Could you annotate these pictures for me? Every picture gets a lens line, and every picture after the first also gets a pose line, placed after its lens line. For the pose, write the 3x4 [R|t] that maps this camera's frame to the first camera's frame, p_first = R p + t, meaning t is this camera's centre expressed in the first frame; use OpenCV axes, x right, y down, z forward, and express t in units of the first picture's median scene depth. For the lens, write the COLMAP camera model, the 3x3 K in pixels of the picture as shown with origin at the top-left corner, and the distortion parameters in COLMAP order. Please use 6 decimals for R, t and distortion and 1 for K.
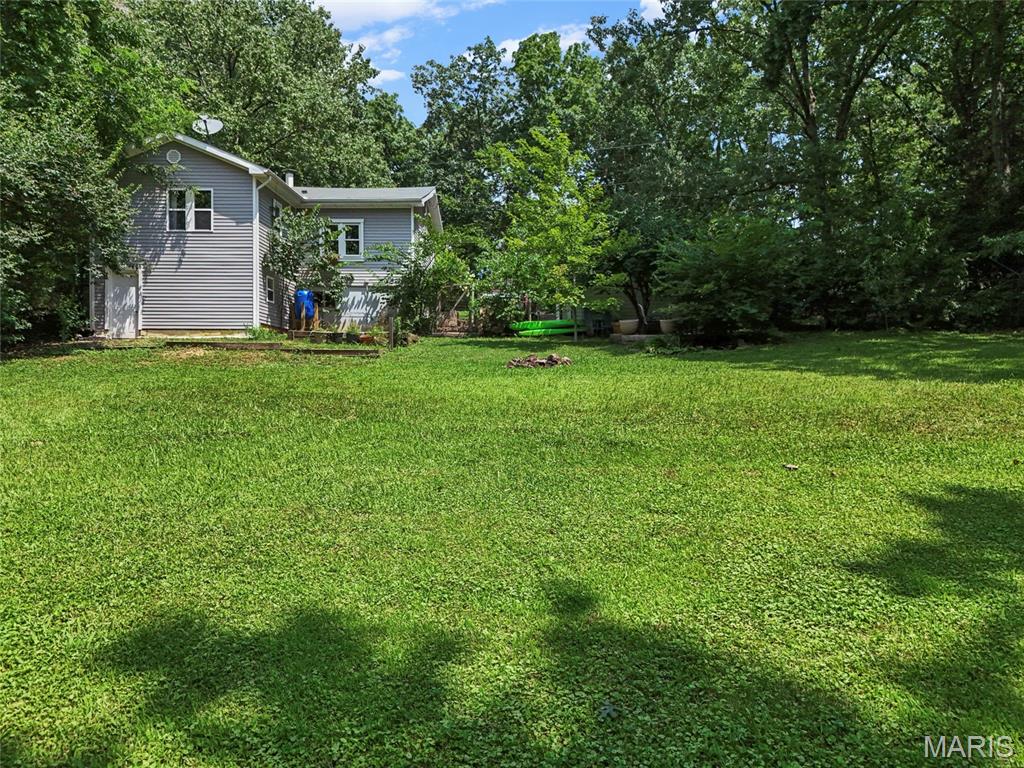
lens RADIAL K [[755.8, 0, 515.3], [0, 755.8, 383.4], [0, 0, 1]] dist [0.068230, -0.059625]
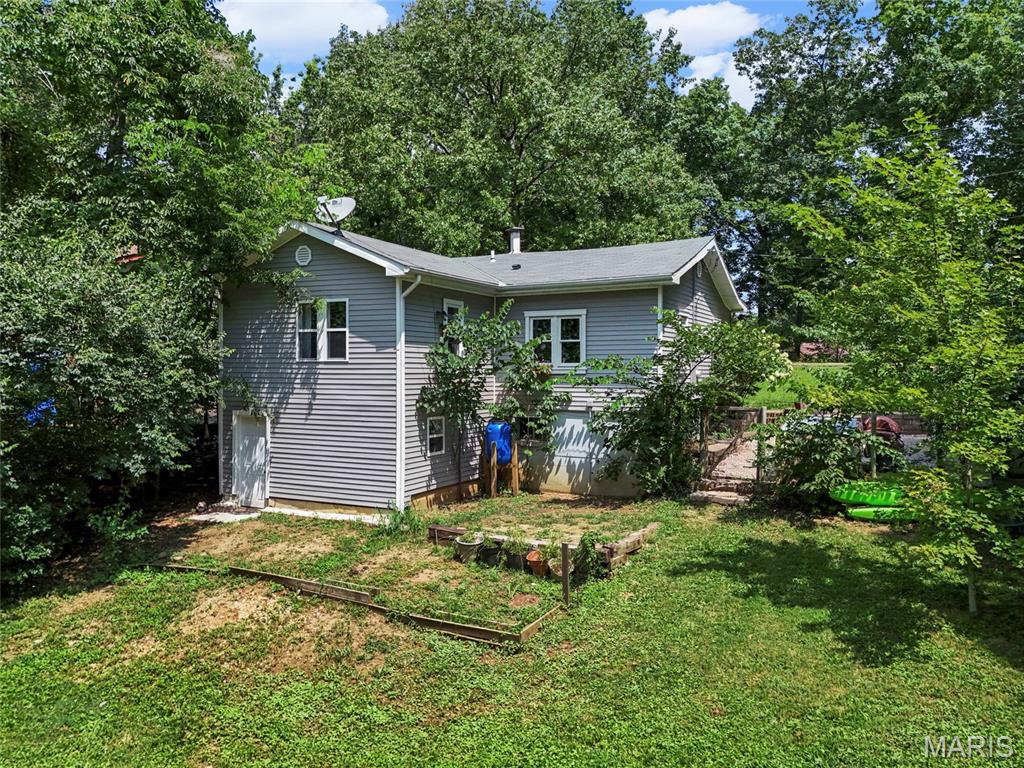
lens RADIAL K [[755.8, 0, 515.3], [0, 755.8, 383.4], [0, 0, 1]] dist [0.068230, -0.059625]
pose [[0.897495, 0.007535, -0.440960, 0.019985], [0.000068, 0.999852, 0.017223, -0.105245], [0.441025, -0.015487, 0.897361, 0.253223]]
